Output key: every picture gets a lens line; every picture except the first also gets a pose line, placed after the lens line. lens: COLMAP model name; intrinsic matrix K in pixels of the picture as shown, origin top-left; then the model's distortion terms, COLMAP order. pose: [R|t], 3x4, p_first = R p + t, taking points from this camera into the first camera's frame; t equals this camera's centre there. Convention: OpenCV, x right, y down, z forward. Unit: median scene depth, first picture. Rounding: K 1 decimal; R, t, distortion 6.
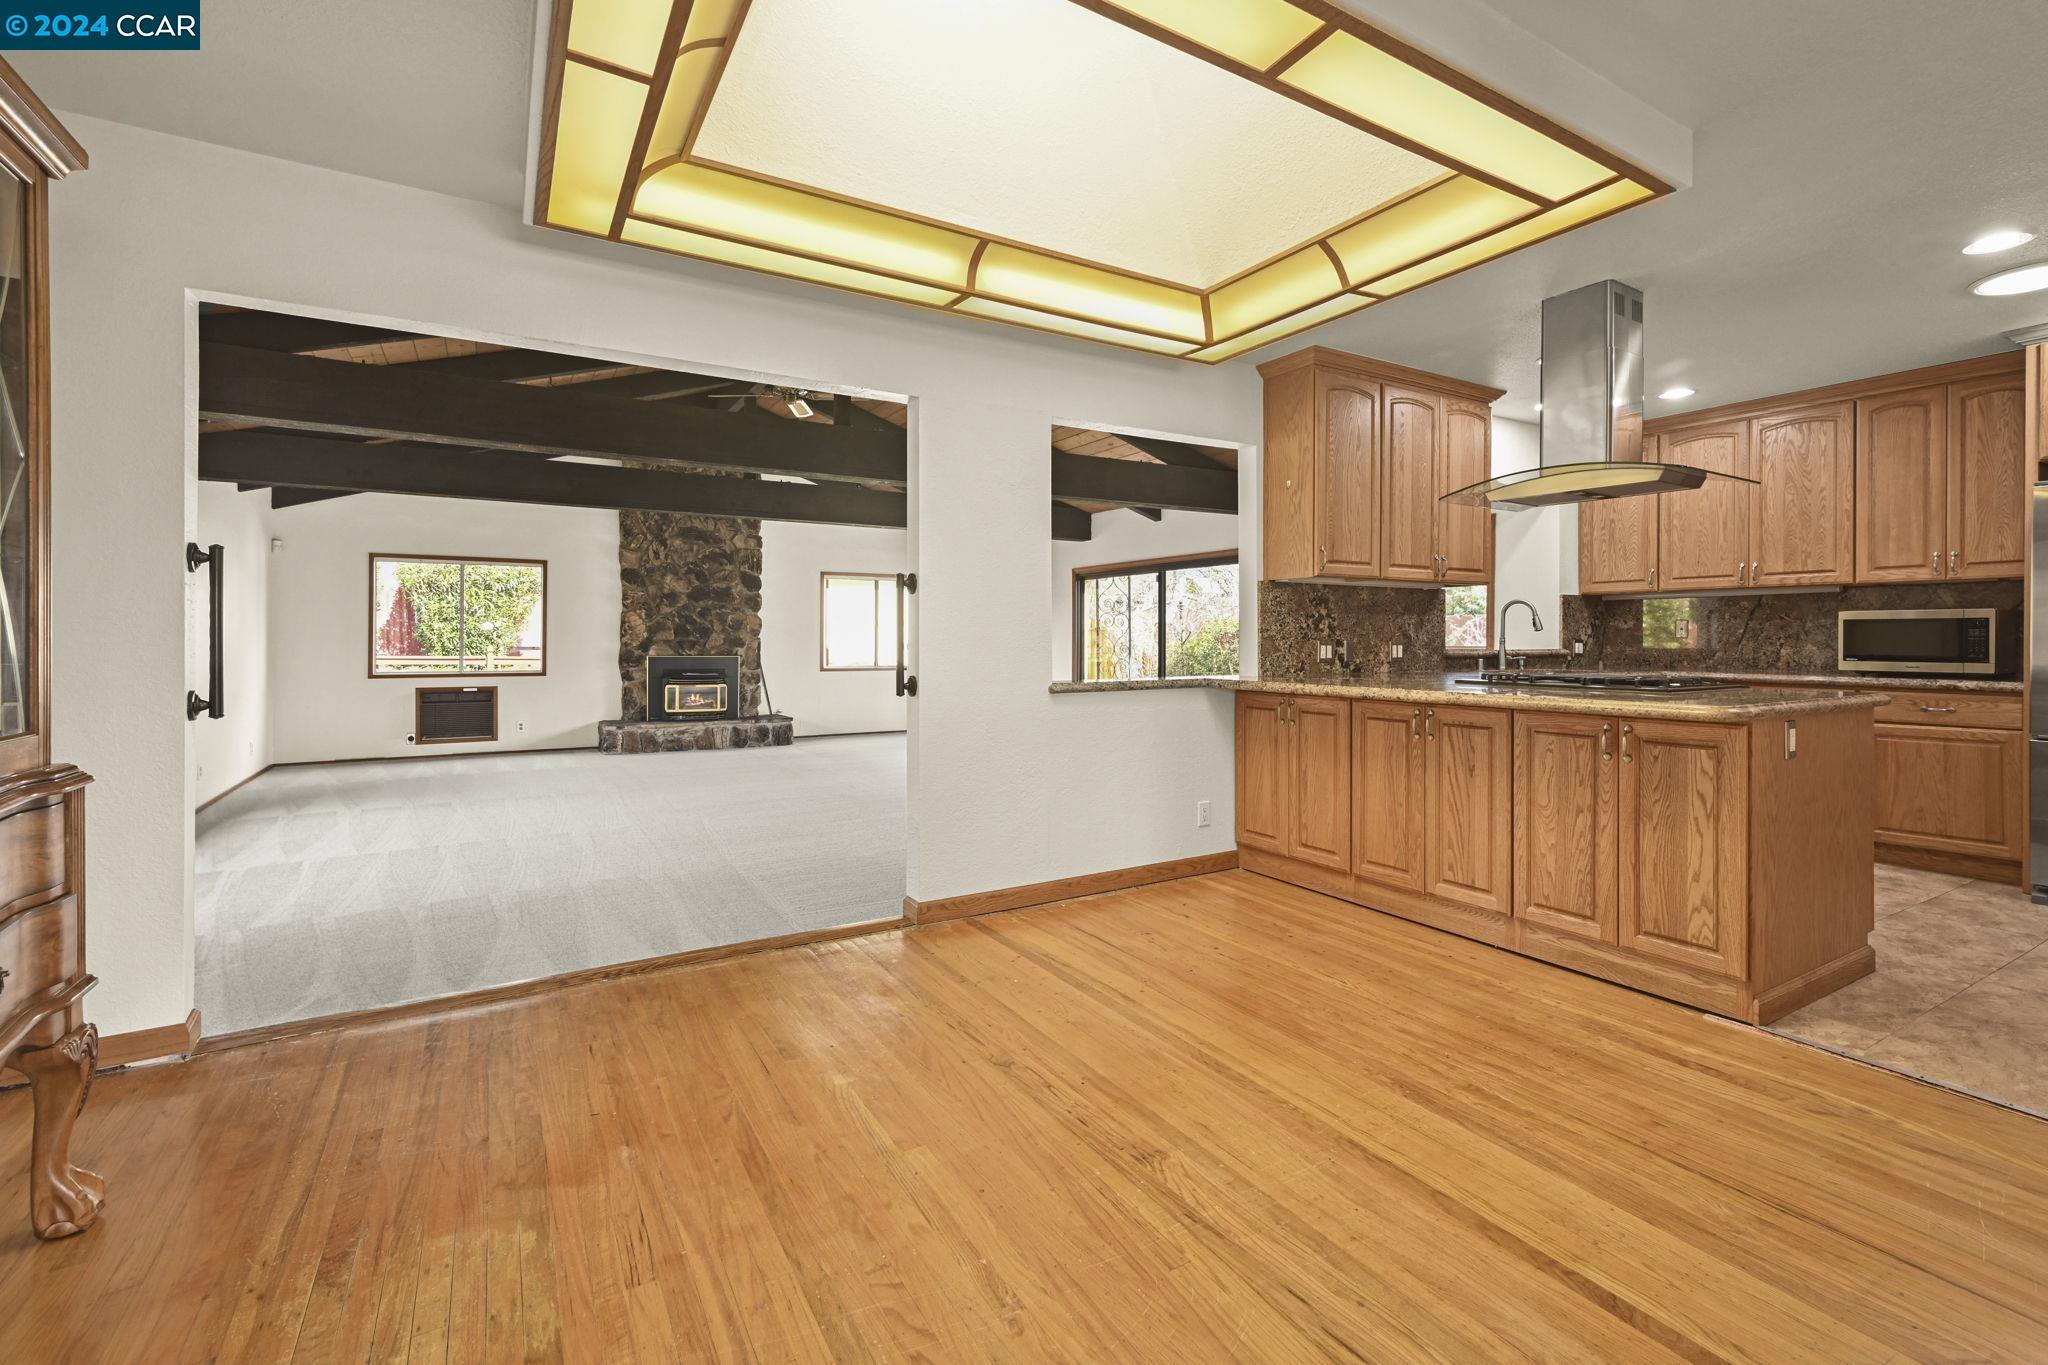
lens RADIAL K [[885.0, 0, 1022.0], [0, 885.0, 642.1], [0, 0, 1]] dist [0.001496, 0.000066]
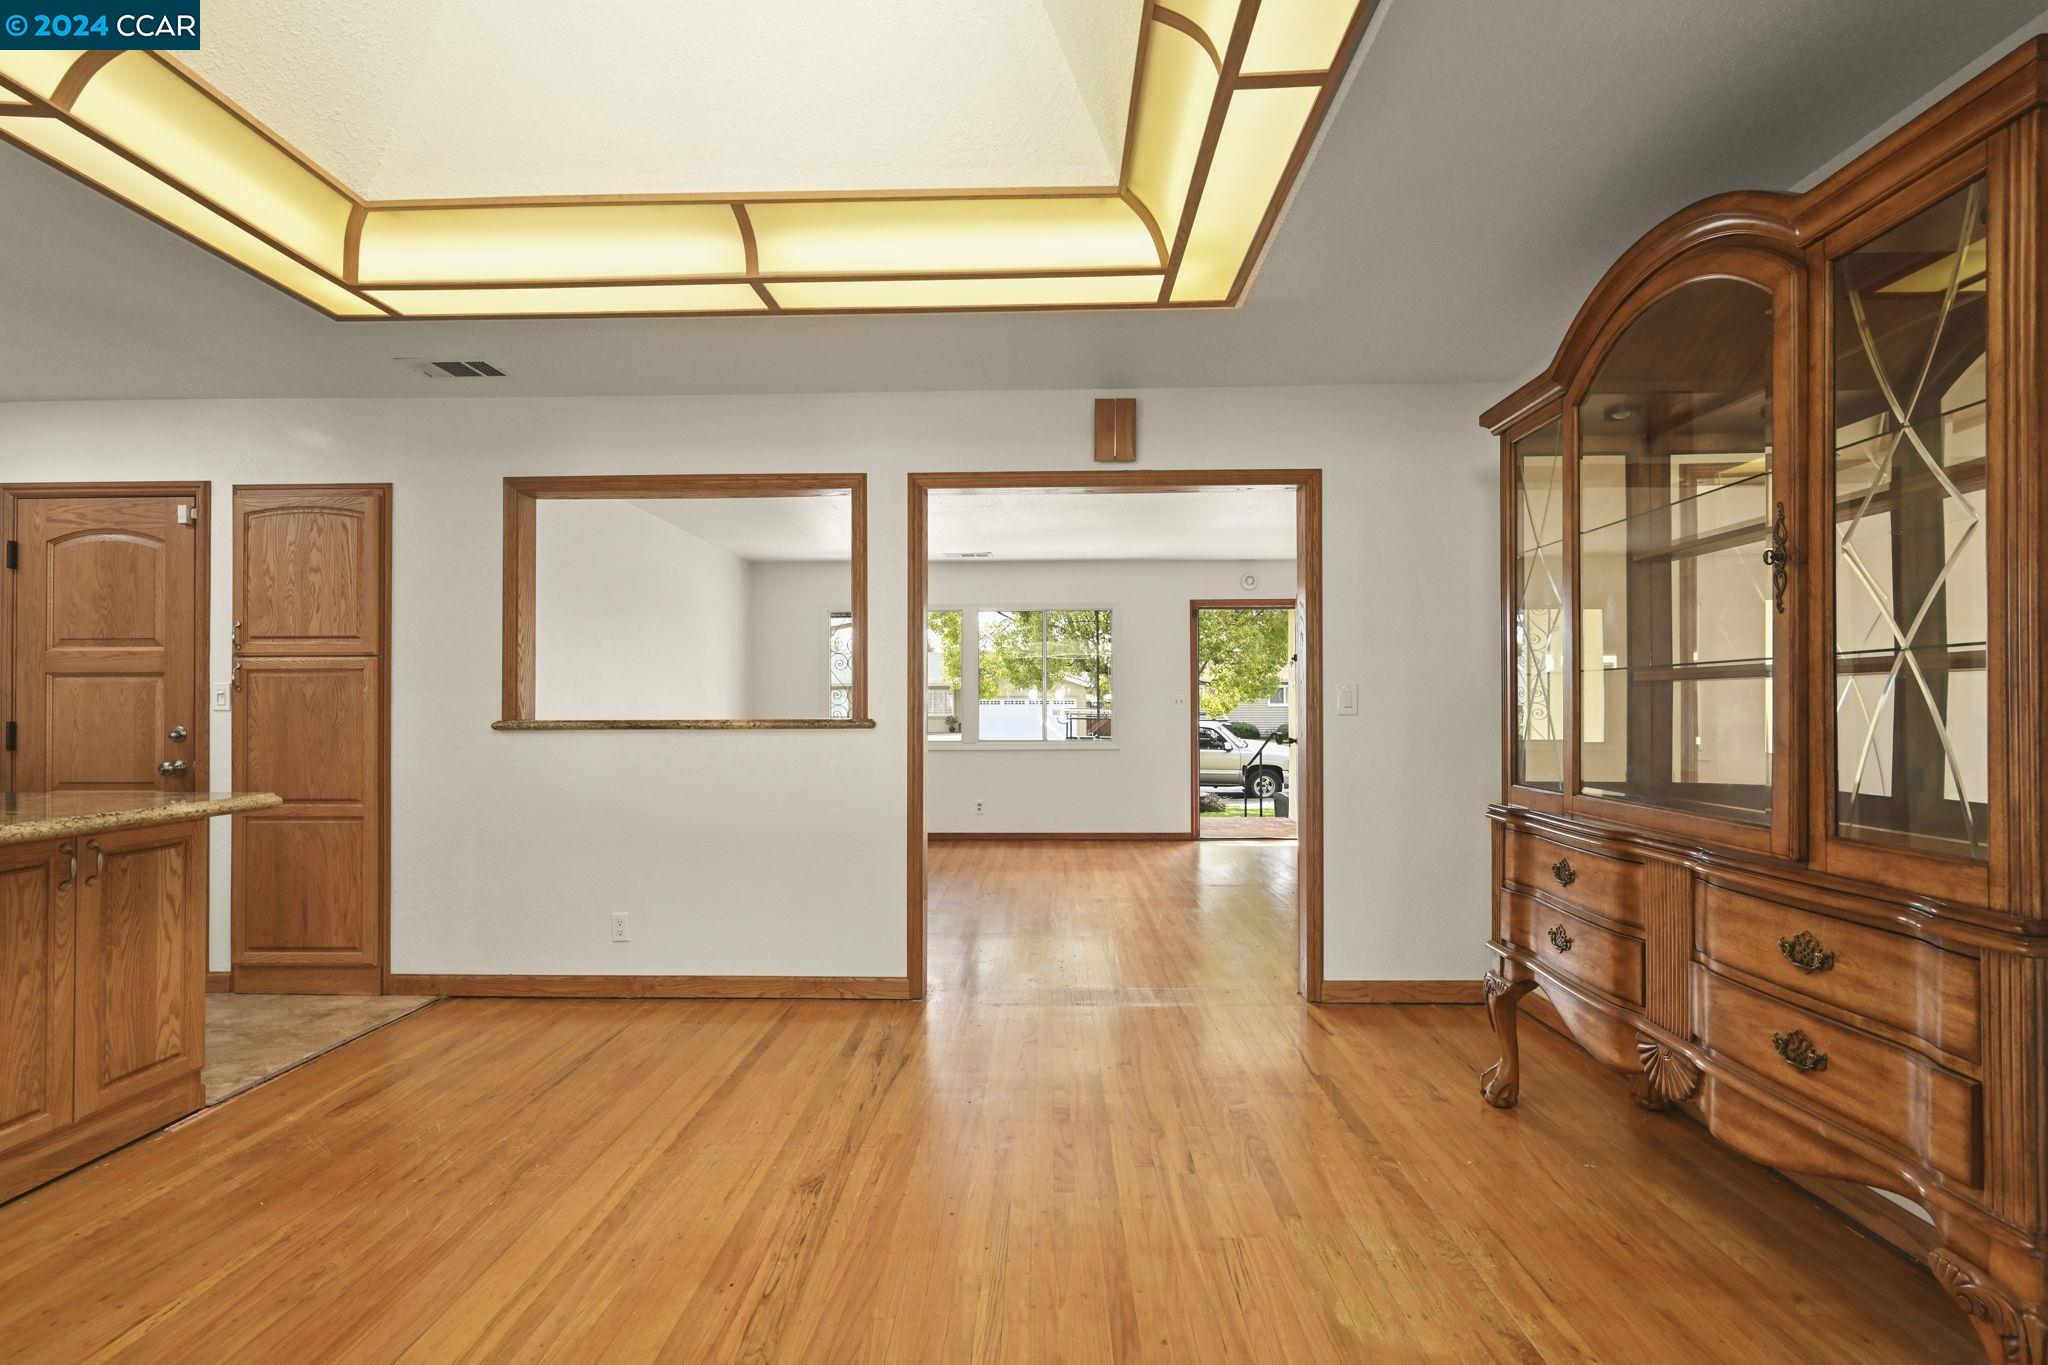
lens RADIAL K [[876.8, 0, 1023.8], [0, 876.8, 699.4], [0, 0, 1]] dist [-0.000856, 0.000026]
pose [[-0.846748, 0.006842, 0.531951, -0.288283], [0.006566, 0.999976, -0.002410, -0.017082], [-0.531954, 0.001452, -0.846772, 0.752303]]
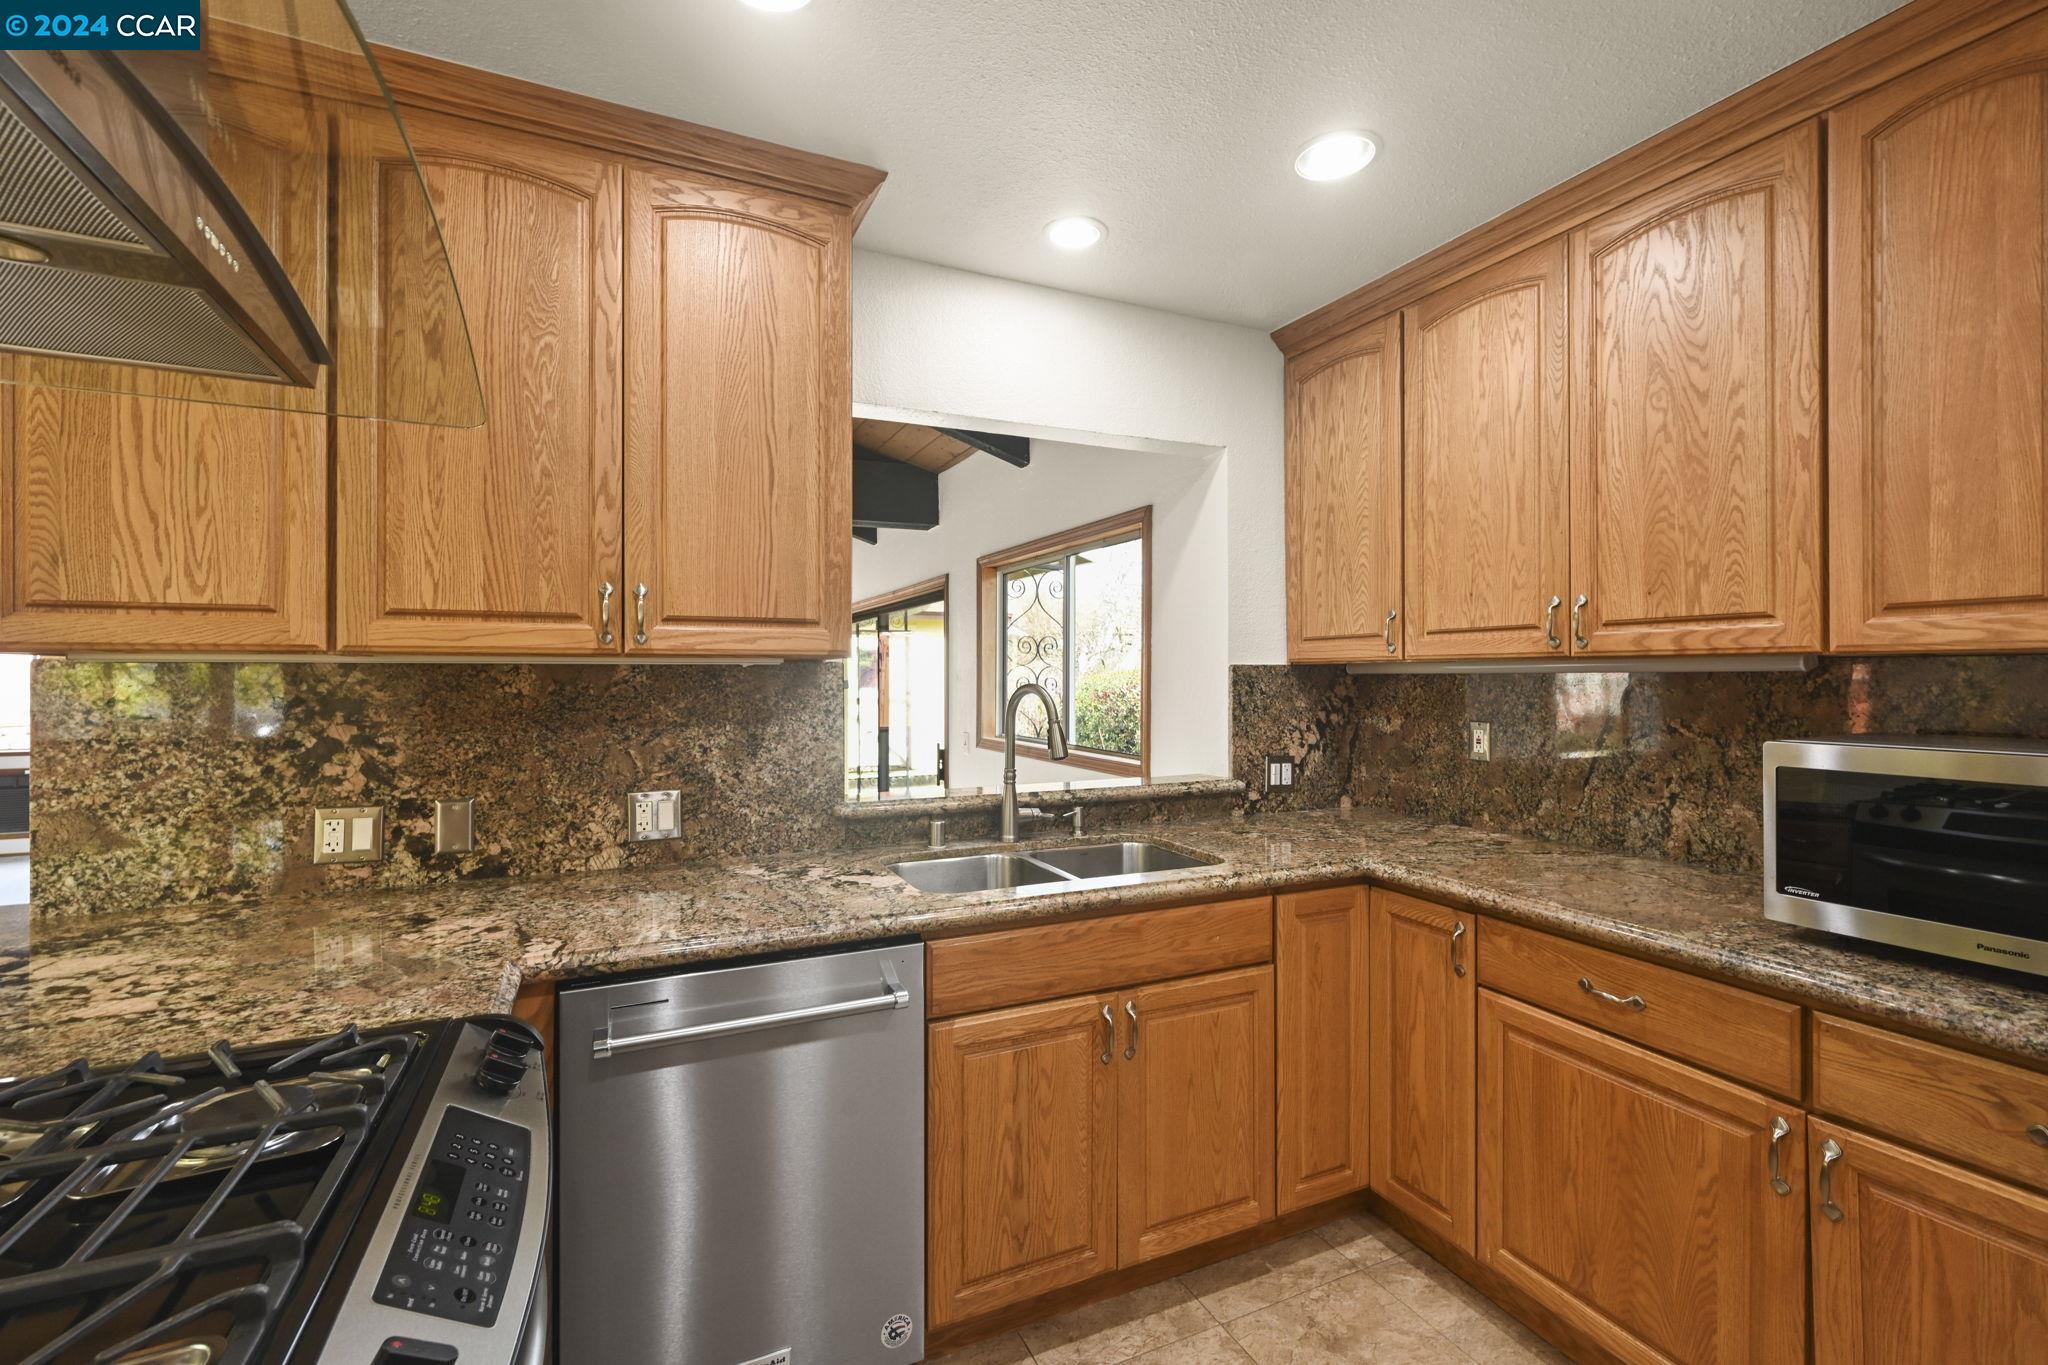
lens RADIAL K [[883.9, 0, 994.4], [0, 883.9, 674.3], [0, 0, 1]] dist [-0.000086, 0.000152]
pose [[0.994791, -0.001745, -0.101922, 0.681740], [0.000892, 0.999964, -0.008408, -0.057522], [0.101933, 0.008273, 0.994757, 0.654495]]
